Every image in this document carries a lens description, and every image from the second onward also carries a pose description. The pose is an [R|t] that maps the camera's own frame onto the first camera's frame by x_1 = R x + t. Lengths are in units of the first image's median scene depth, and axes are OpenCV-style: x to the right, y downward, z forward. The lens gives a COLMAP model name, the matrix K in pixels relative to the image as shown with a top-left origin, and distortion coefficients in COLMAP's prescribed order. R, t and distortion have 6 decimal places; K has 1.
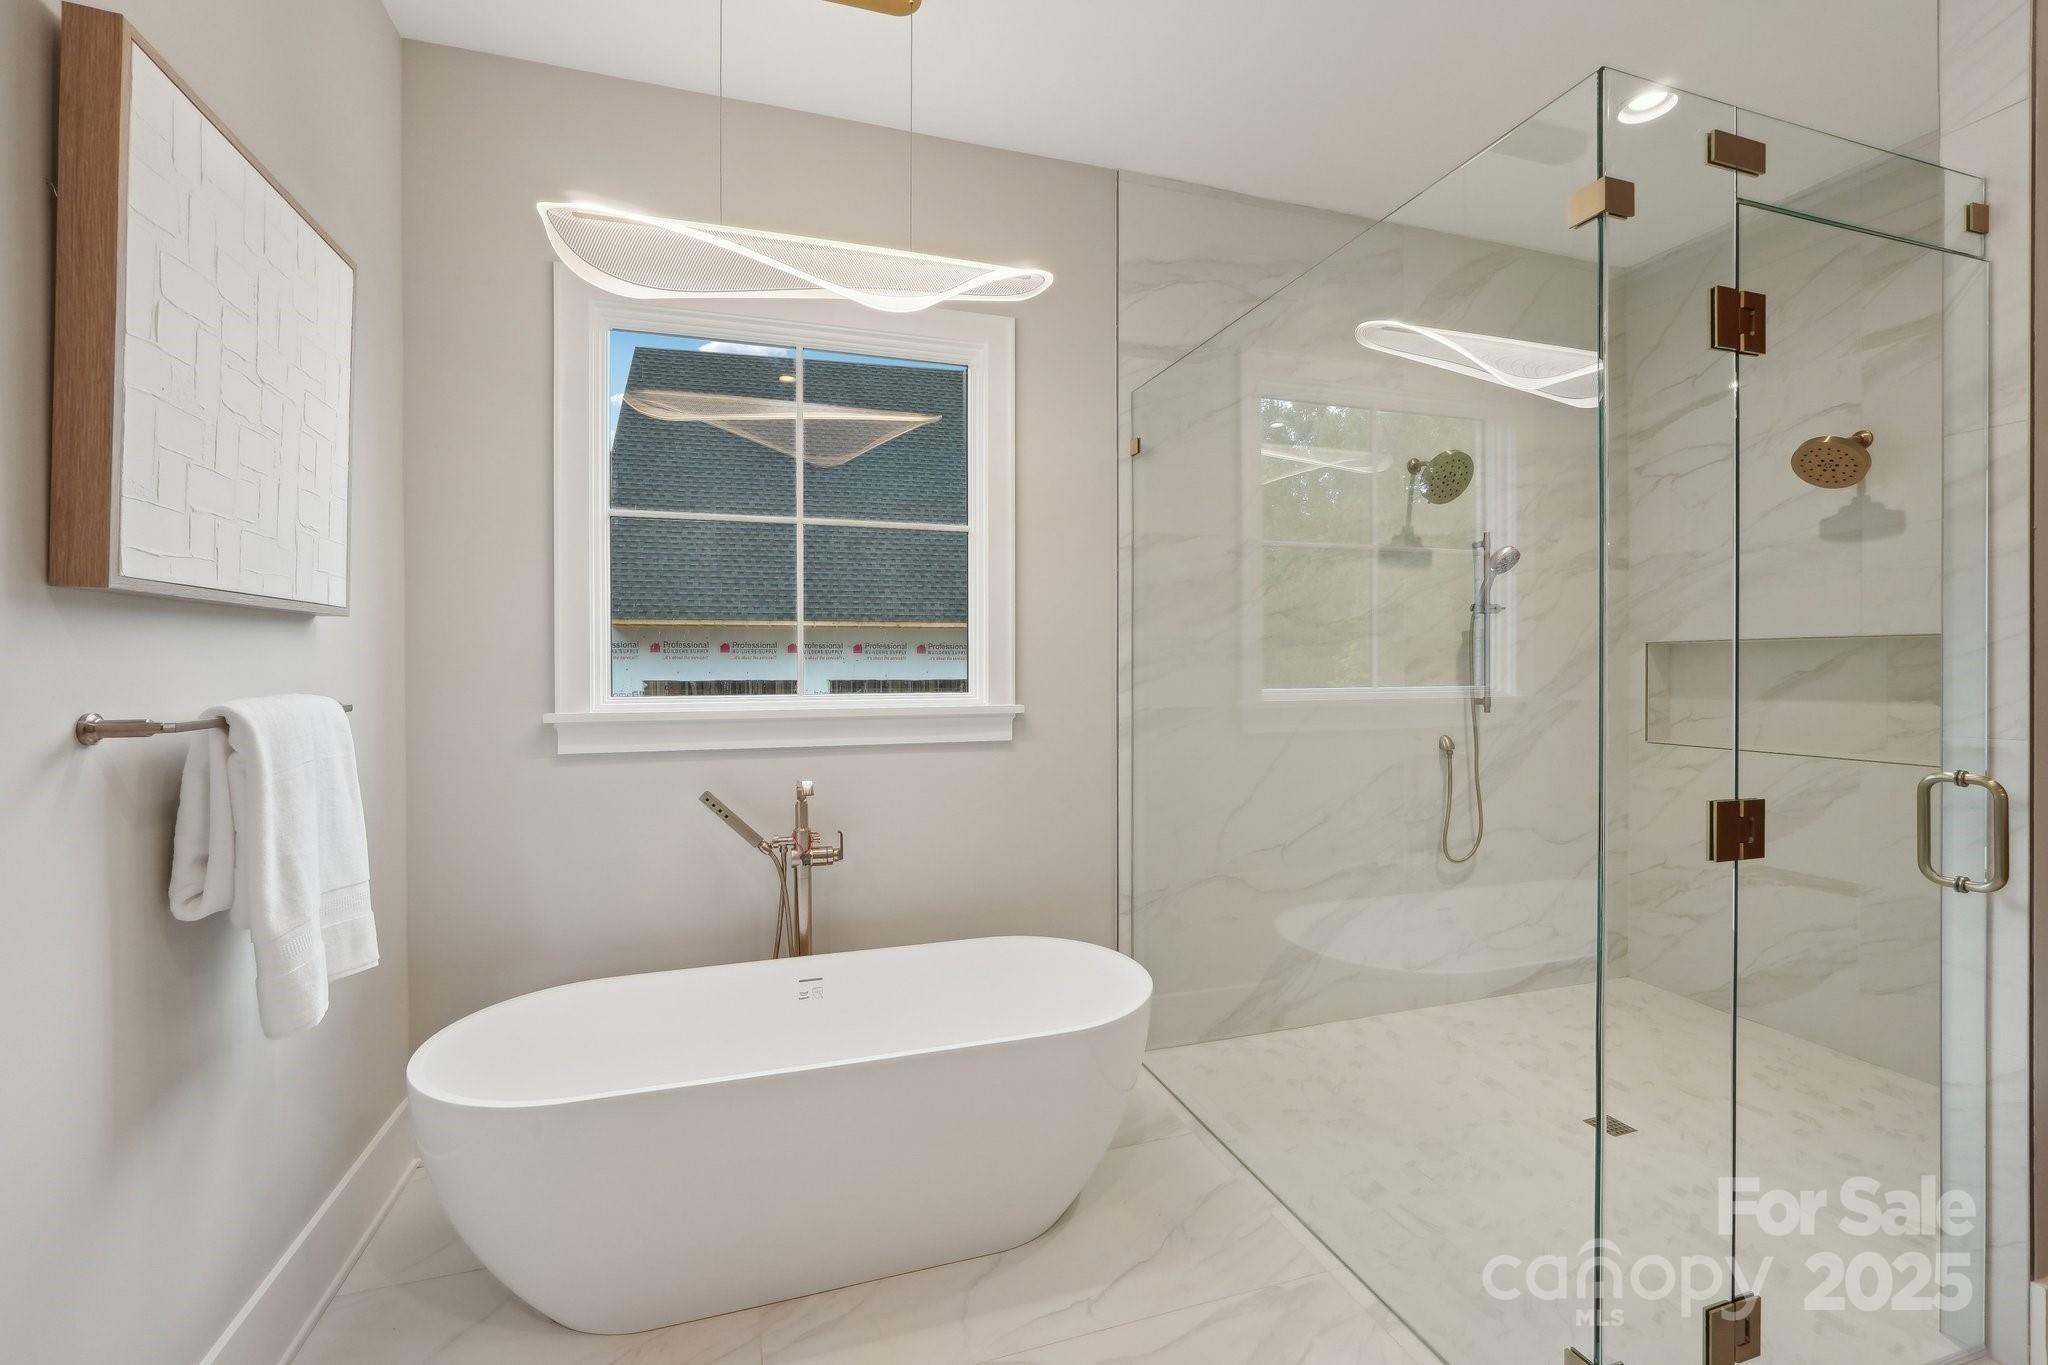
lens RADIAL K [[870.1, 0, 1029.7], [0, 870.1, 674.9], [0, 0, 1]] dist [-0.015075, 0.008152]
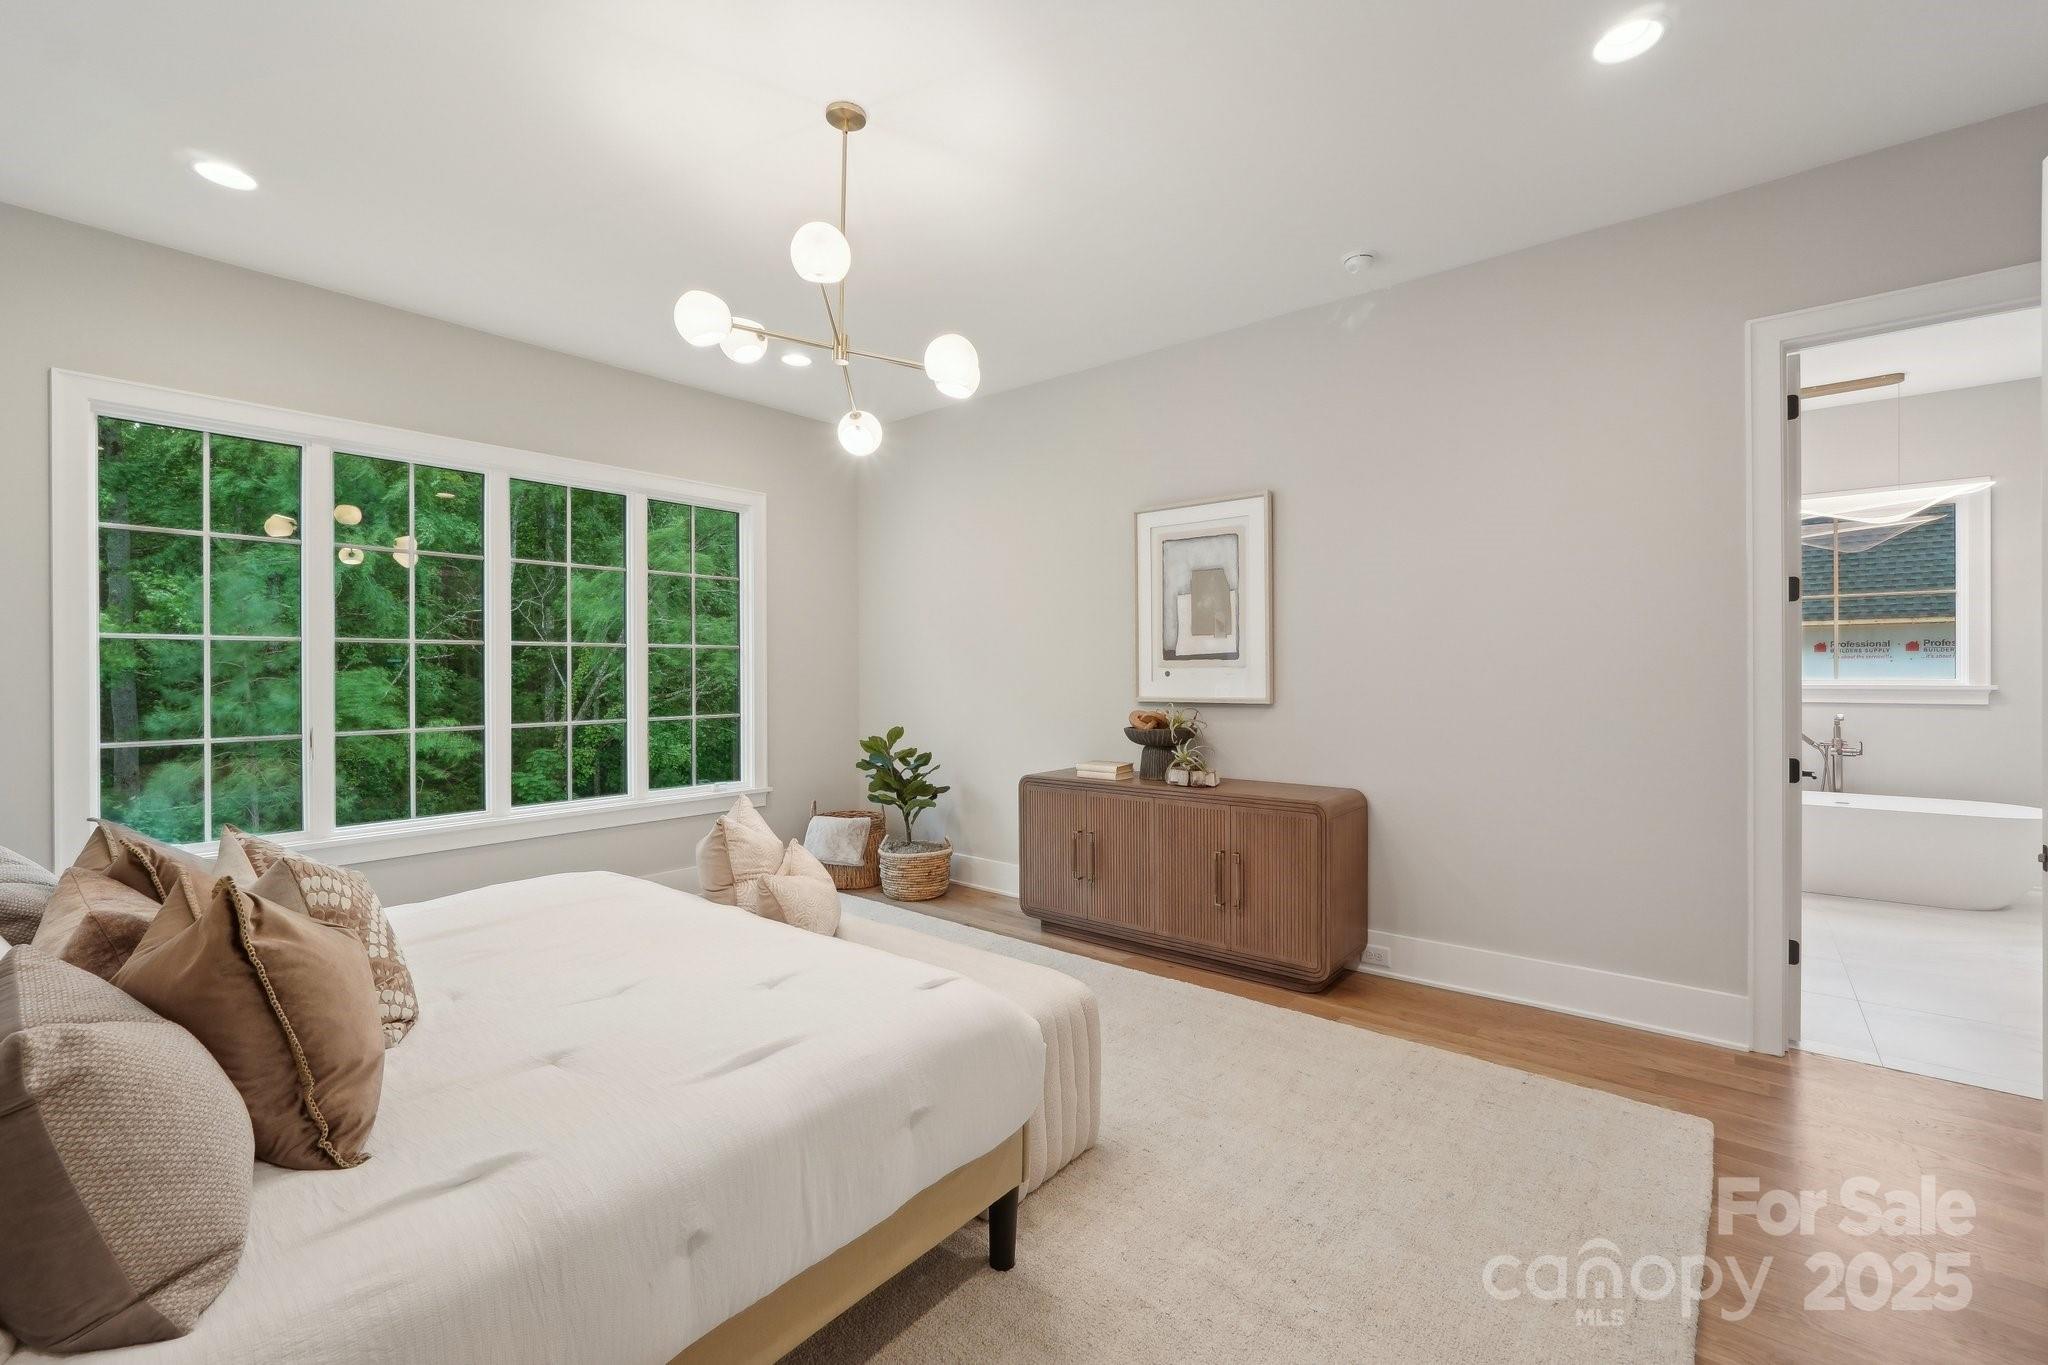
lens RADIAL K [[870.1, 0, 1029.7], [0, 870.1, 674.9], [0, 0, 1]] dist [-0.015075, 0.008152]
pose [[0.537072, 0.001196, -0.843535, 0.130378], [-0.004709, 0.999988, -0.001580, 0.007559], [0.843523, 0.004821, 0.537071, -0.511030]]
